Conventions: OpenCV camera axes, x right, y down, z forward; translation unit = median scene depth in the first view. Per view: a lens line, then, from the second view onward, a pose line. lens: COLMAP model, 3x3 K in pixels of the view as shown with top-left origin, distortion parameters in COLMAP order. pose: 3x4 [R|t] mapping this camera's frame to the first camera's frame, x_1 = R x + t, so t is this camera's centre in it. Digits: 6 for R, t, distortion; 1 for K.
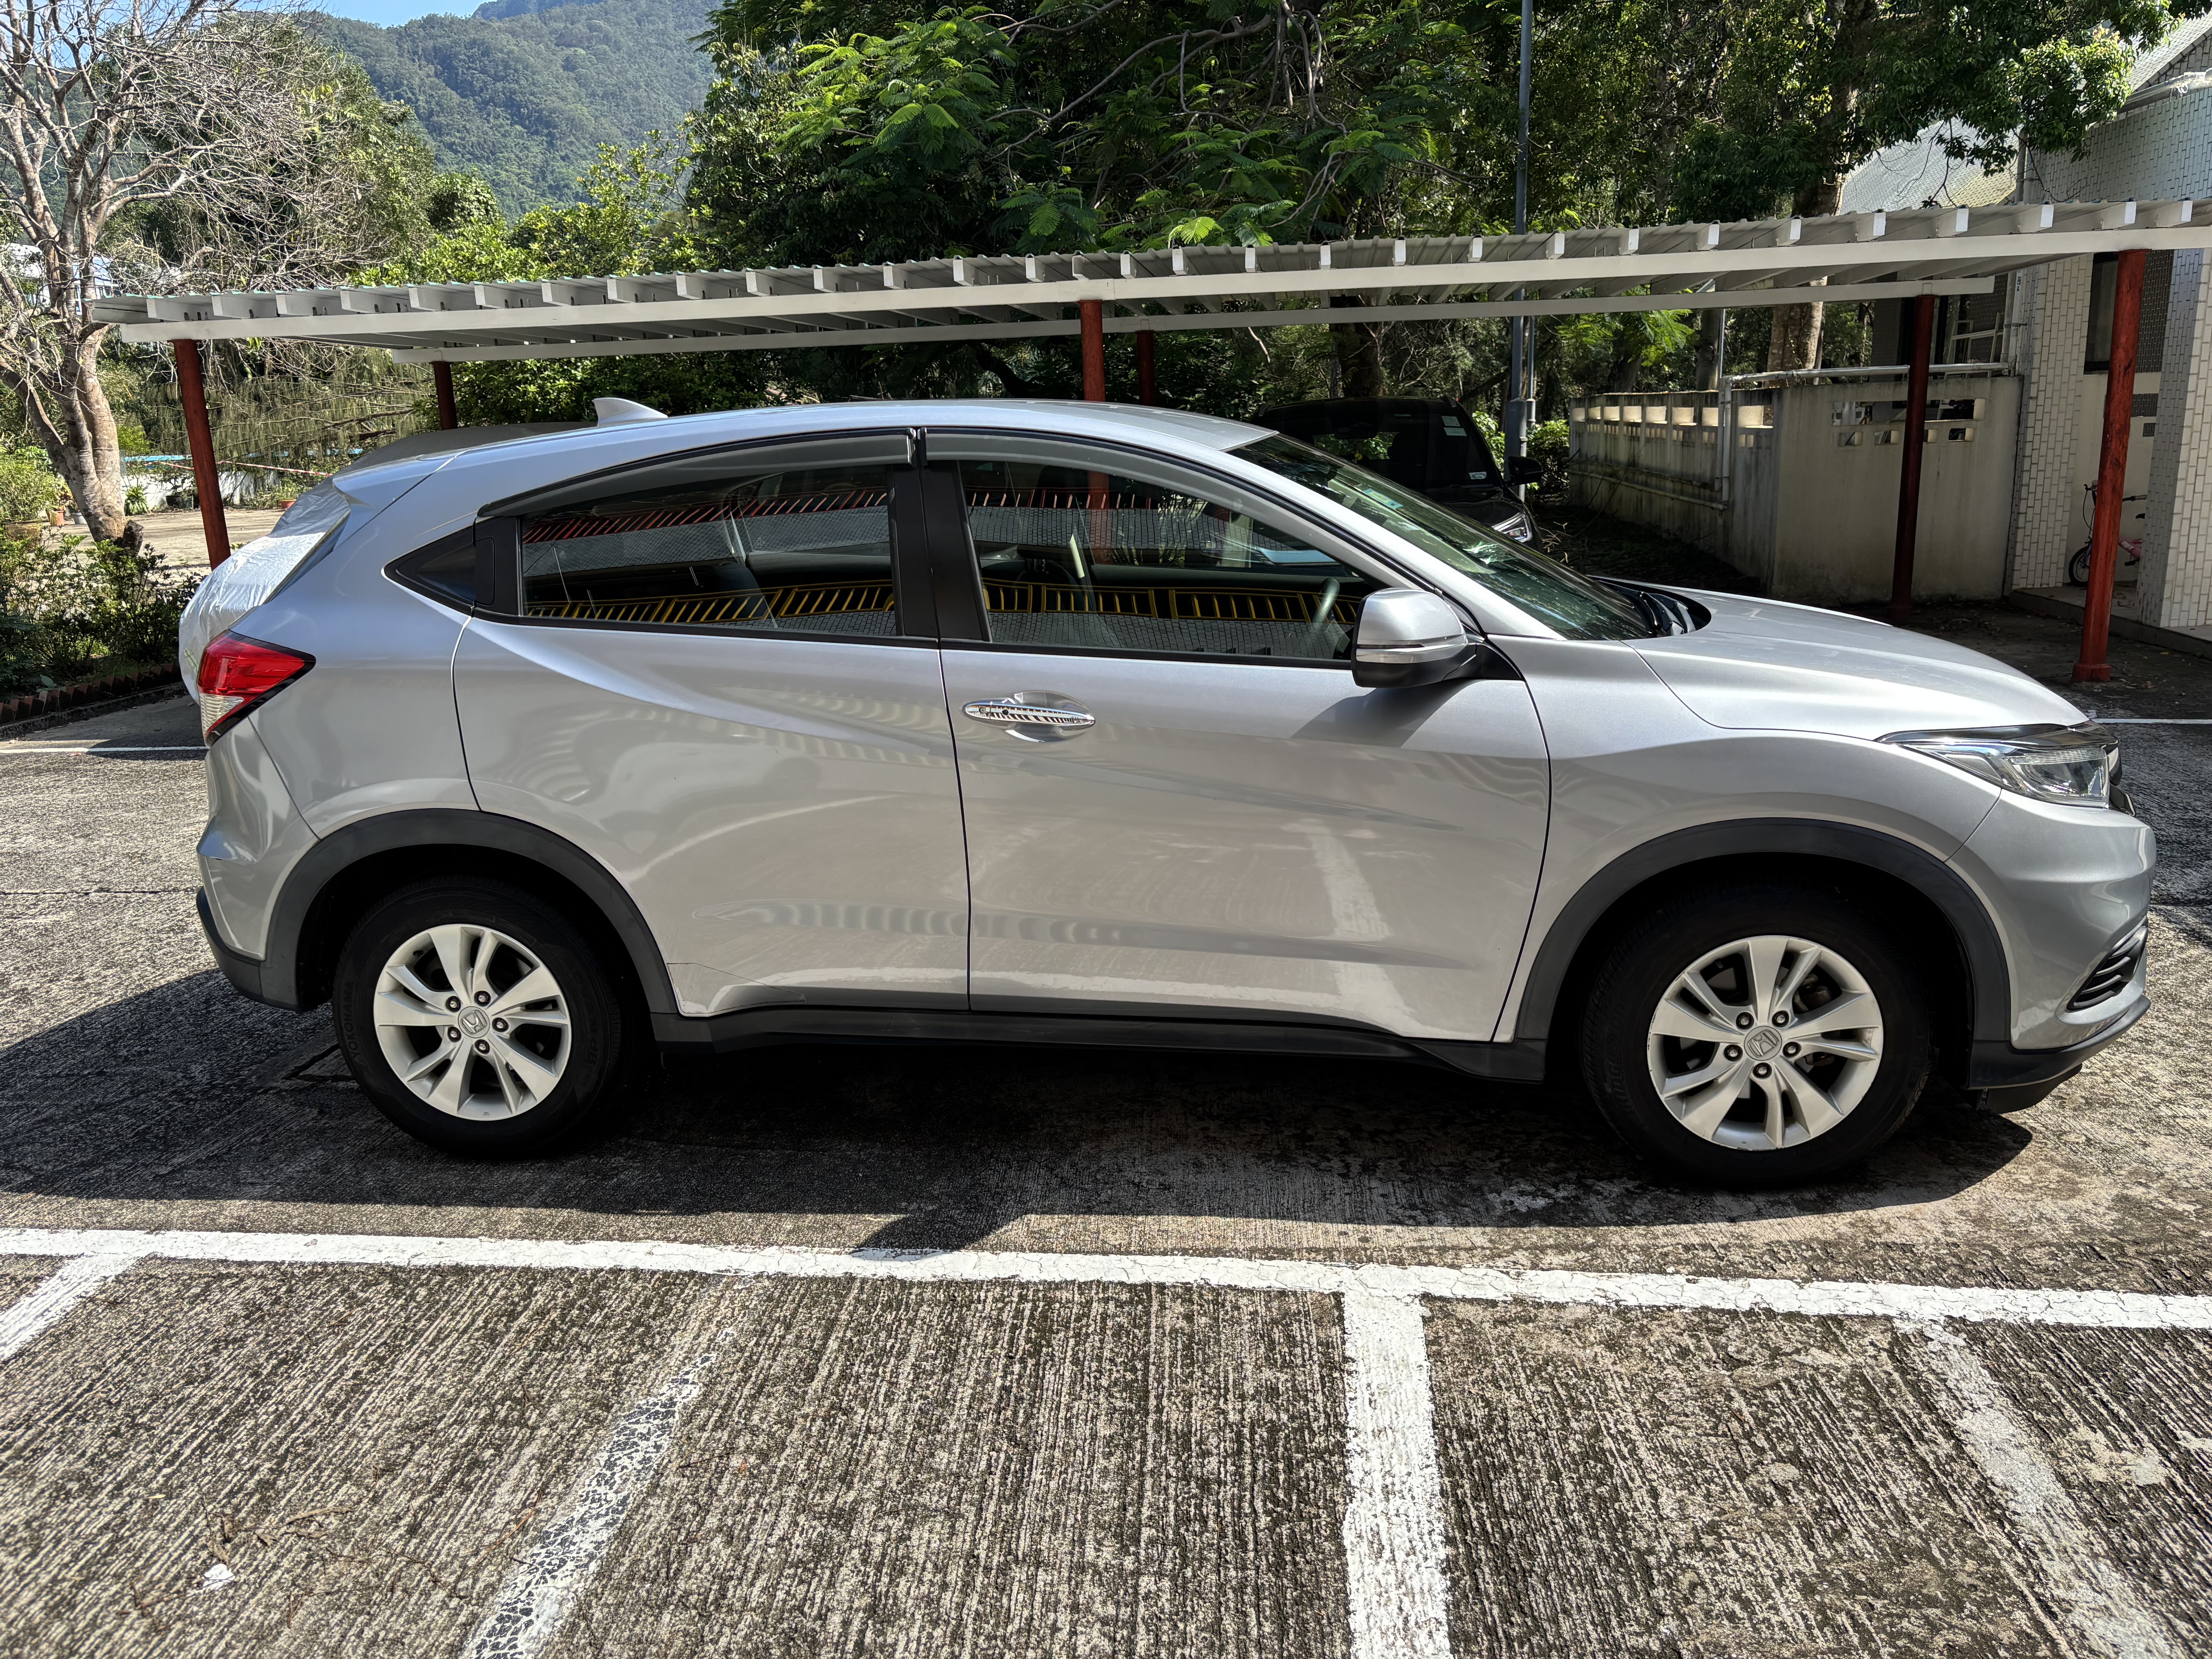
lens RADIAL K [[1743.1, 0, 1101.9], [0, 1743.1, 840.9], [0, 0, 1]] dist [0.020683, -0.000614]
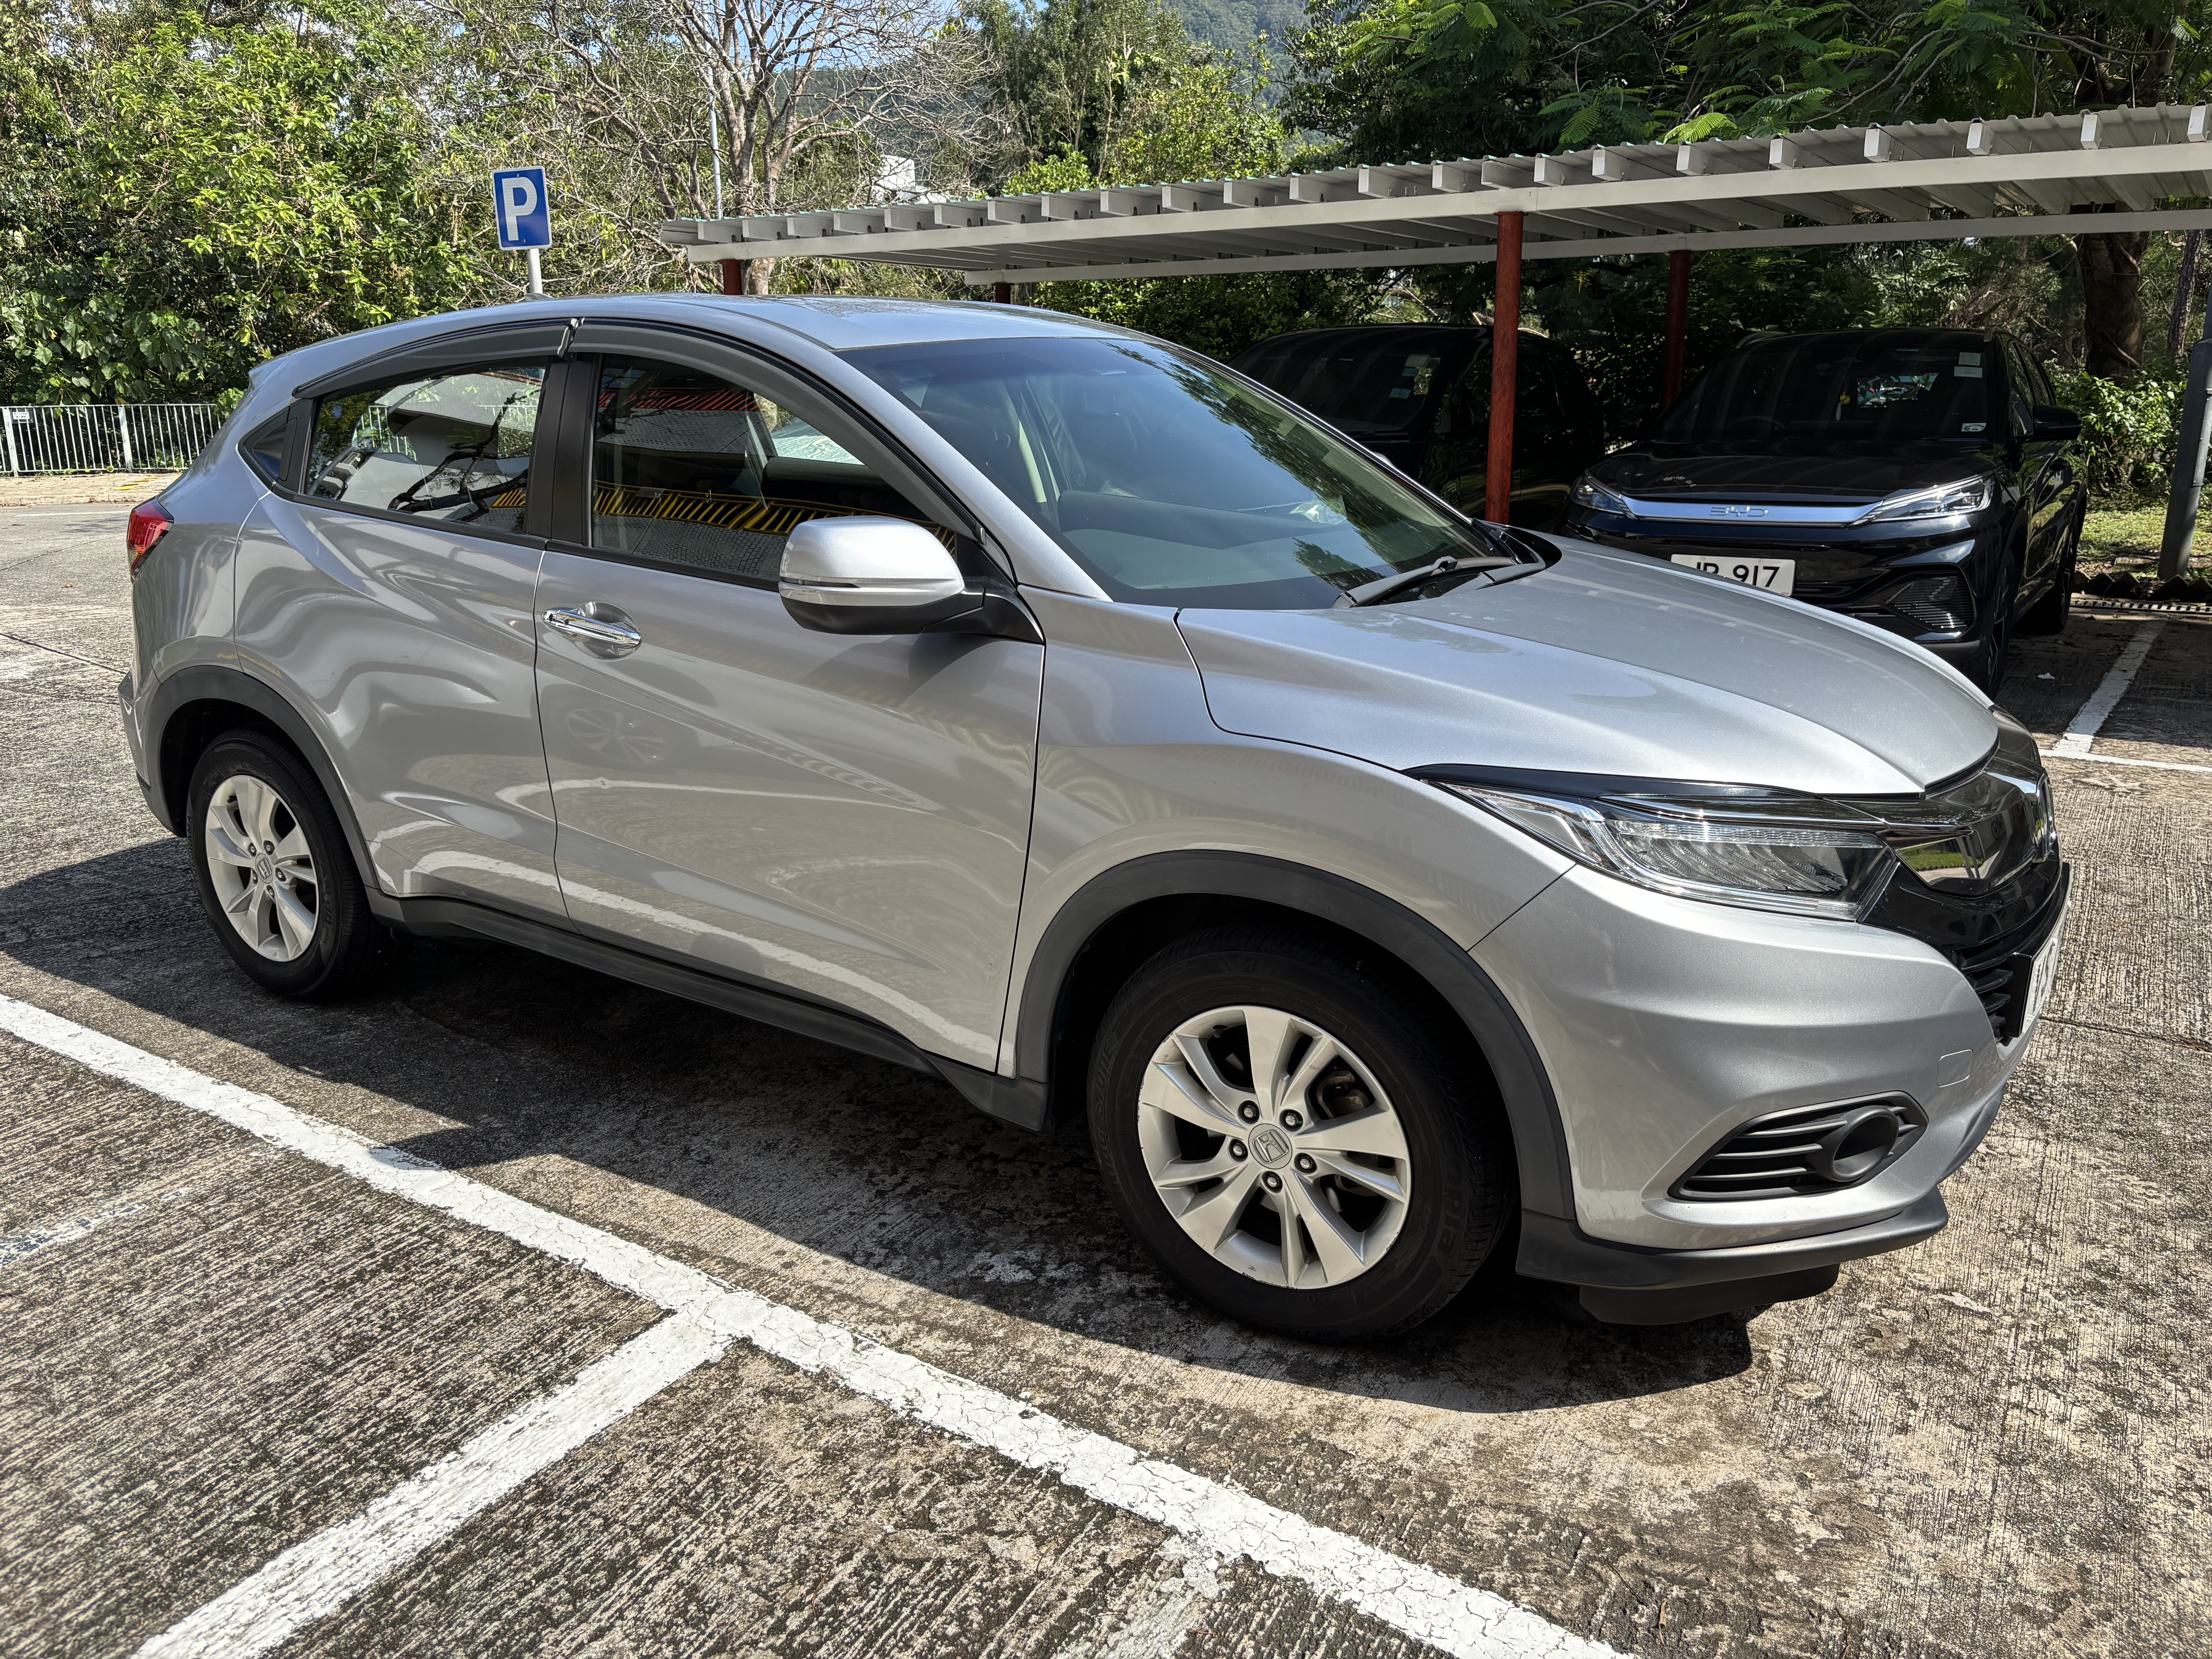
lens RADIAL K [[1743.1, 0, 1105.3], [0, 1743.1, 820.1], [0, 0, 1]] dist [0.020683, -0.000614]
pose [[0.887854, 0.142332, -0.437558, 0.626926], [-0.132449, 0.989761, 0.053202, -0.057043], [0.440650, 0.010719, 0.897615, 0.279619]]
